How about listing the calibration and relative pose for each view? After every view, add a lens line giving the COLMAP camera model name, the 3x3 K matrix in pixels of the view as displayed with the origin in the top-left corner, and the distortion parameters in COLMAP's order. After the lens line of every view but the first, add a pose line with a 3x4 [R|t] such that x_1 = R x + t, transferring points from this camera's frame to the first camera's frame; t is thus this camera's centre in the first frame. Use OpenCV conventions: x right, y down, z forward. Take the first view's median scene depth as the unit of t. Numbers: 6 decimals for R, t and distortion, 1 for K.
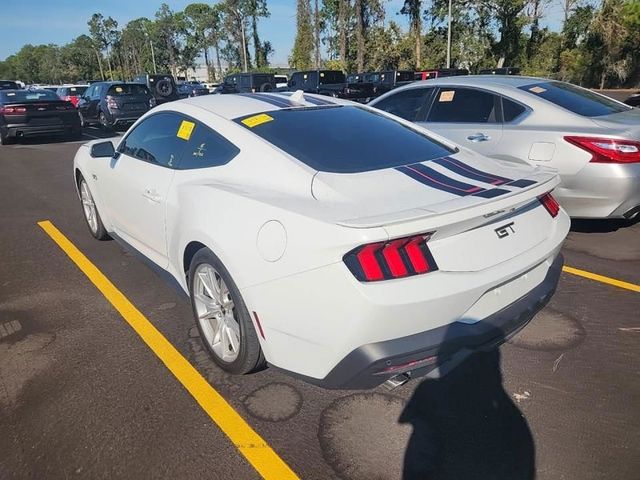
lens RADIAL K [[459.4, 0, 324.4], [0, 459.4, 217.6], [0, 0, 1]] dist [0.073997, -0.071522]
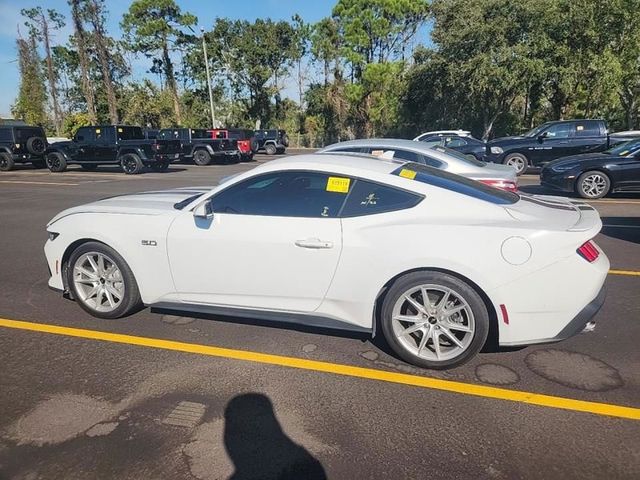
lens RADIAL K [[459.4, 0, 324.4], [0, 459.4, 217.6], [0, 0, 1]] dist [0.073997, -0.071522]
pose [[0.818148, -0.083952, 0.568846, -0.136100], [0.148298, 0.986624, -0.067682, -0.004427], [-0.555554, 0.139733, 0.819655, 0.009878]]
